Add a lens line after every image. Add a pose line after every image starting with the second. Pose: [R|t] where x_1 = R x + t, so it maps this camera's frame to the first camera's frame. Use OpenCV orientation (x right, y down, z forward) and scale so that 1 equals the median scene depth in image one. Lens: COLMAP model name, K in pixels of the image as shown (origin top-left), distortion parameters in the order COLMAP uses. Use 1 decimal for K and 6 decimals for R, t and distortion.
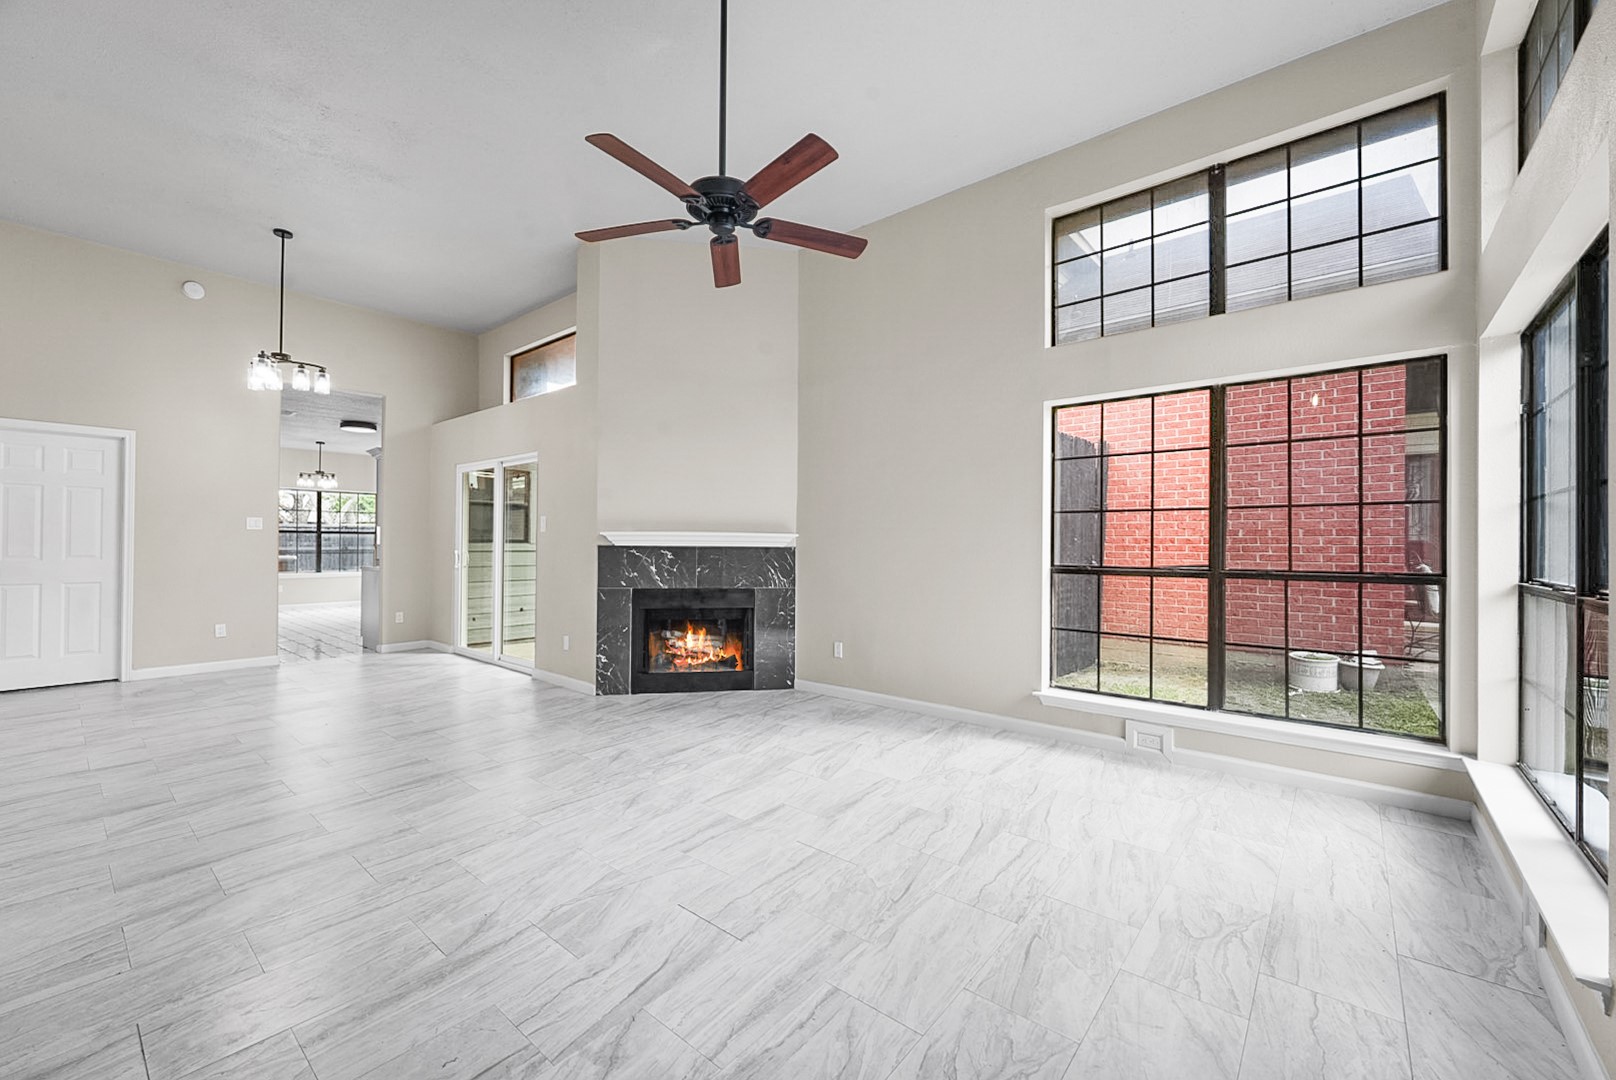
lens RADIAL K [[657.1, 0, 816.8], [0, 657.1, 541.0], [0, 0, 1]] dist [0.000361, 0.000051]
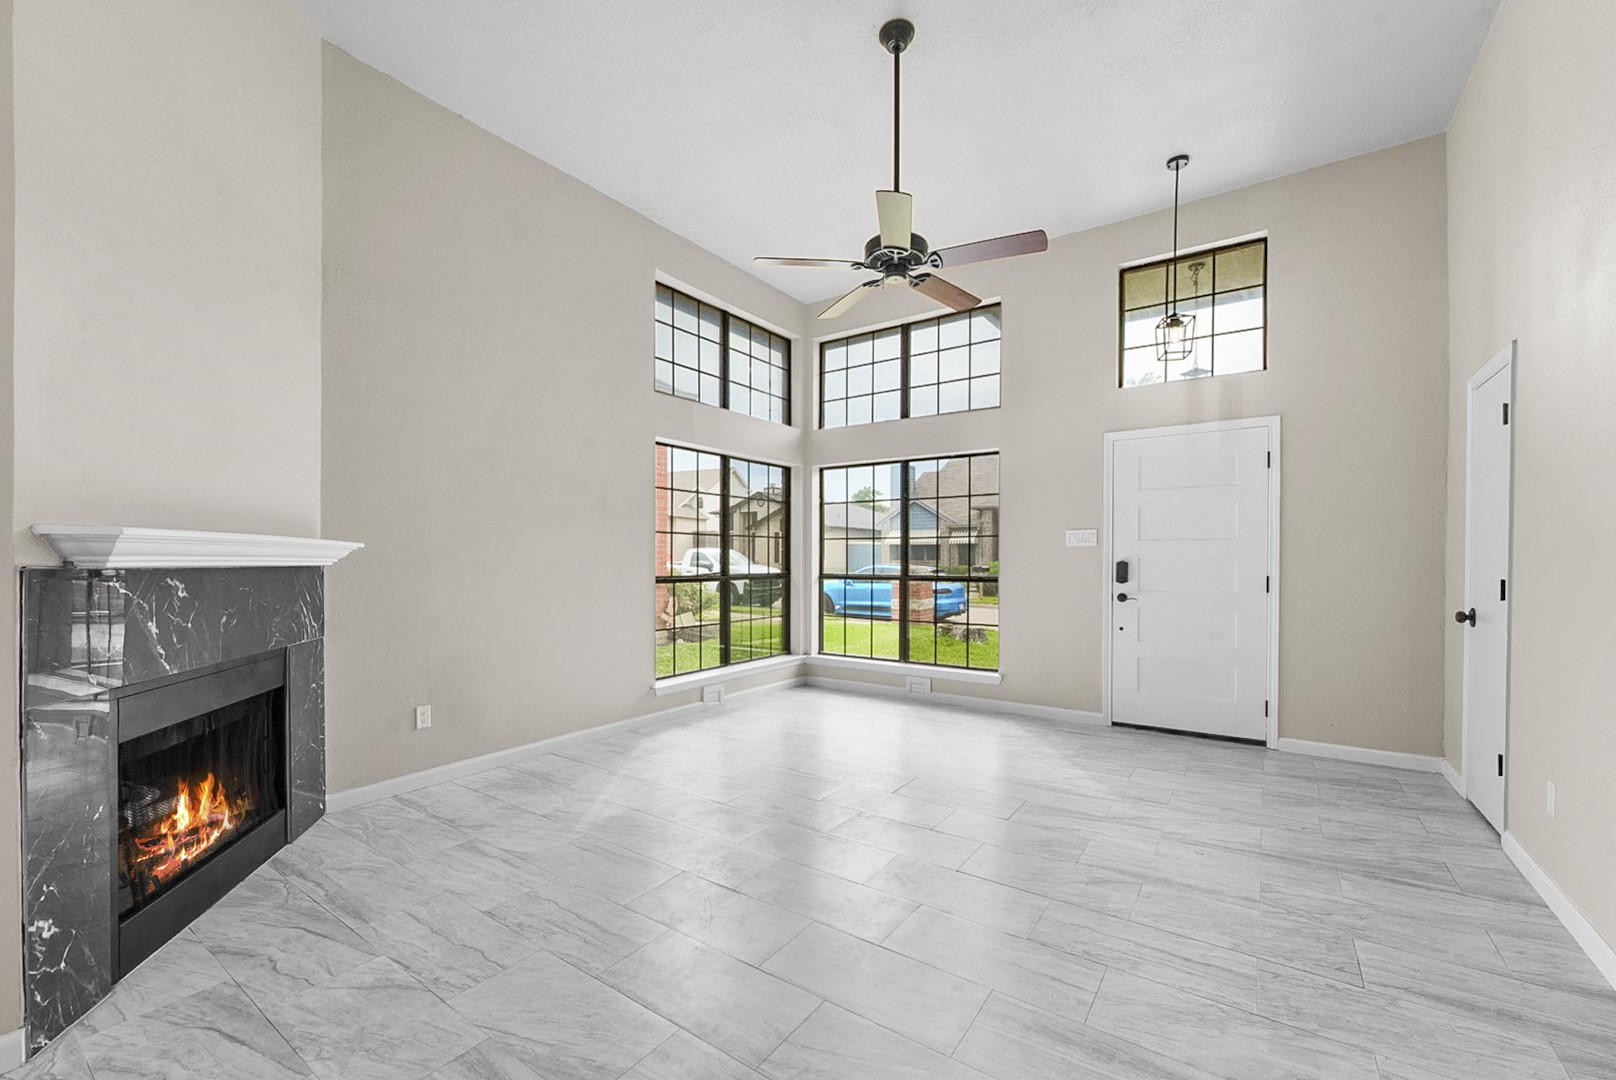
lens RADIAL K [[657.1, 0, 809.2], [0, 657.1, 562.9], [0, 0, 1]] dist [0.000361, 0.000051]
pose [[-0.088357, -0.010339, 0.996035, -0.863006], [-0.004132, 0.999941, 0.010013, -0.000808], [-0.996080, -0.003231, -0.088395, 0.857127]]
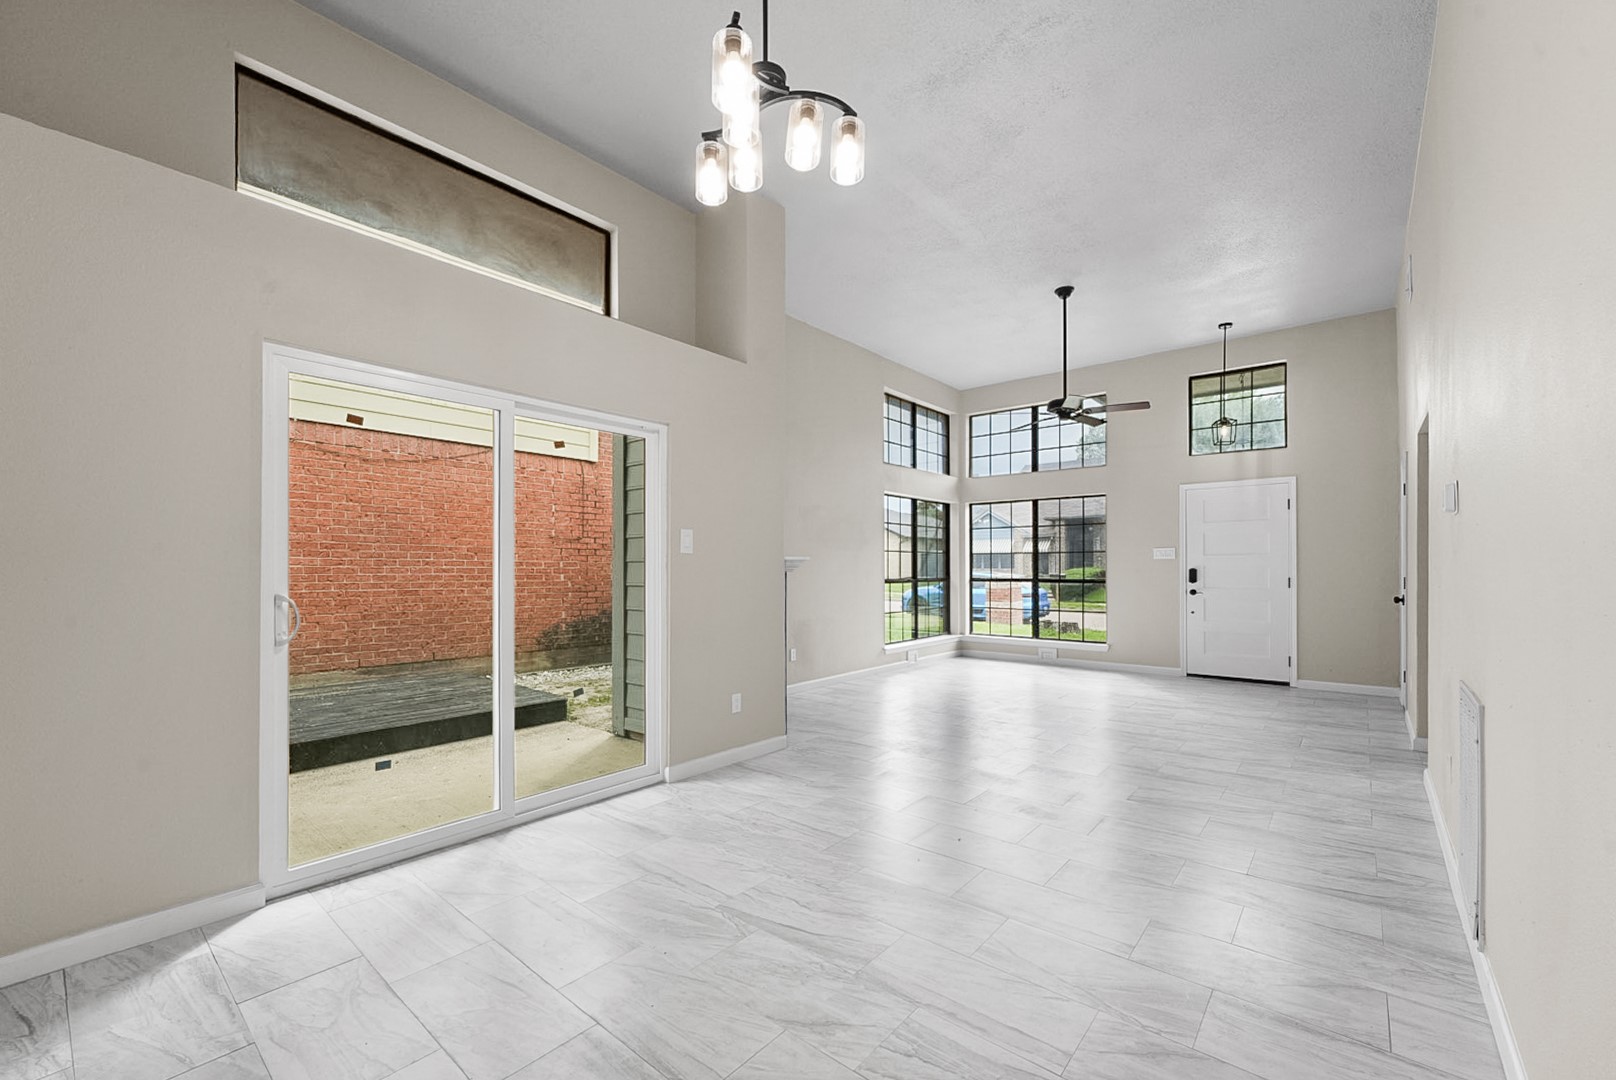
lens RADIAL K [[657.1, 0, 806.7], [0, 657.1, 562.1], [0, 0, 1]] dist [0.000361, 0.000051]
pose [[0.000052, 0.003980, 0.999992, -1.547454], [-0.000596, 0.999992, -0.003980, -0.003852], [-1.000000, -0.000596, 0.000055, 1.255799]]
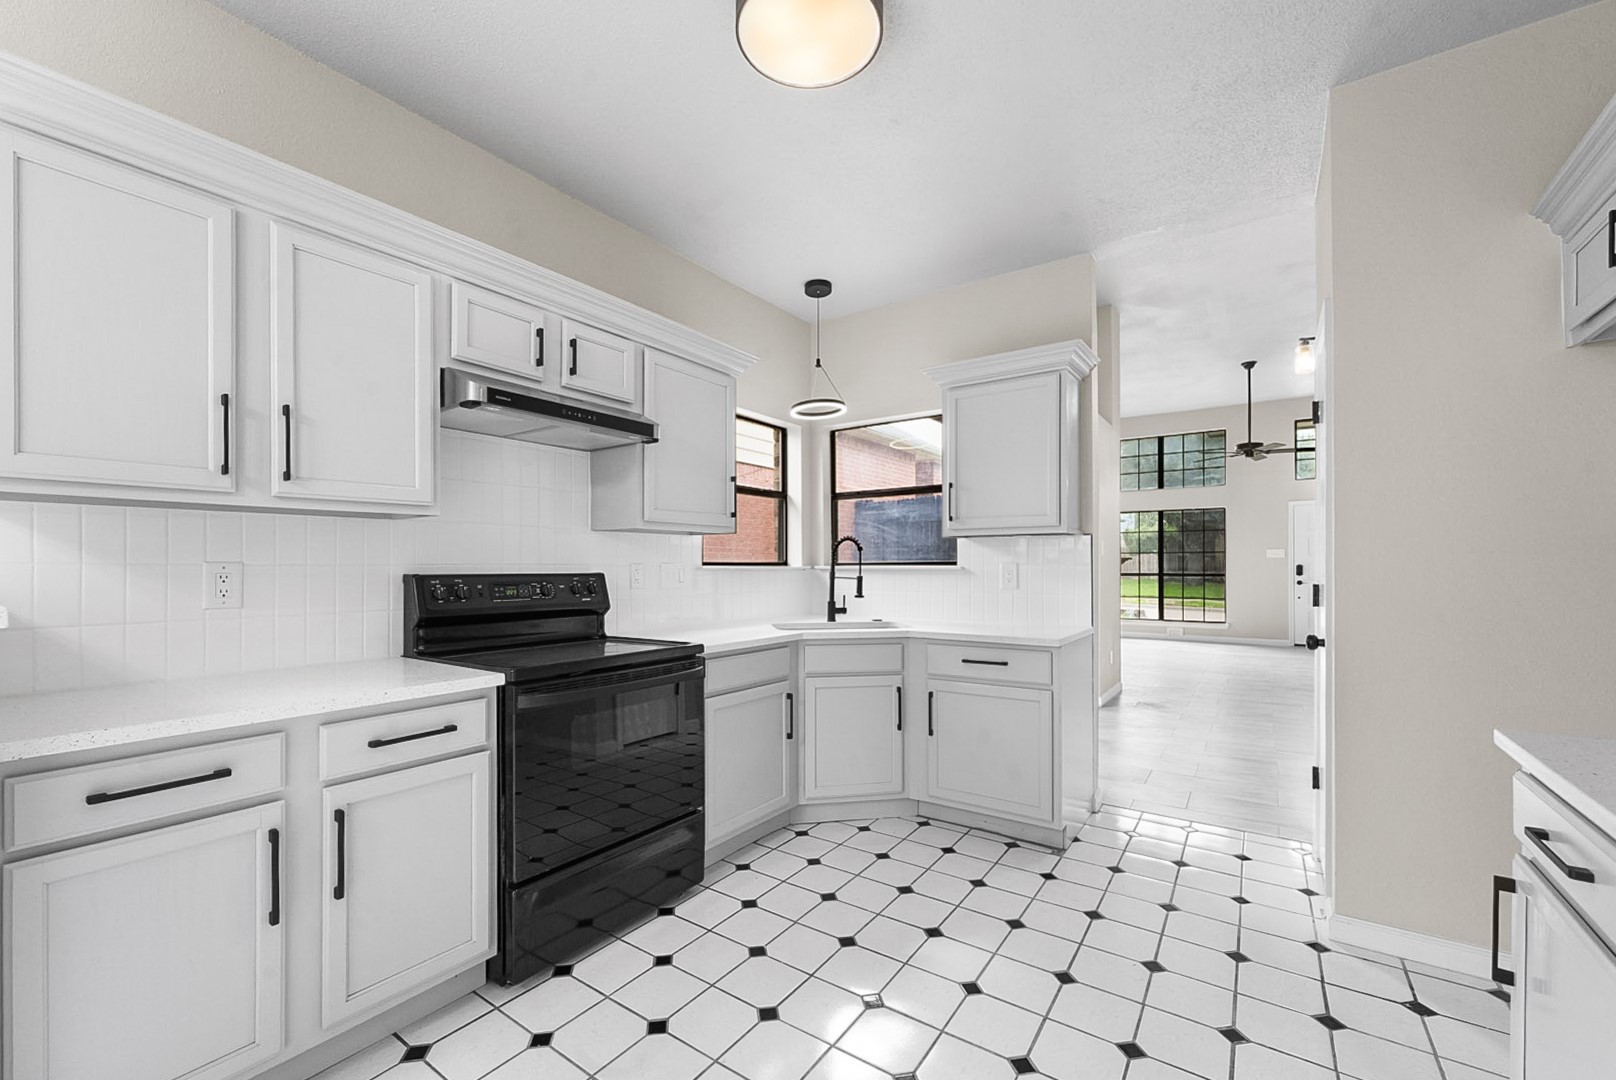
lens RADIAL K [[657.1, 0, 781.3], [0, 657.1, 569.3], [0, 0, 1]] dist [0.000361, 0.000051]
pose [[-0.059131, -0.002331, 0.998248, -2.029552], [-0.004023, 0.999990, 0.002097, 0.024845], [-0.998242, -0.003892, -0.059139, 2.230616]]
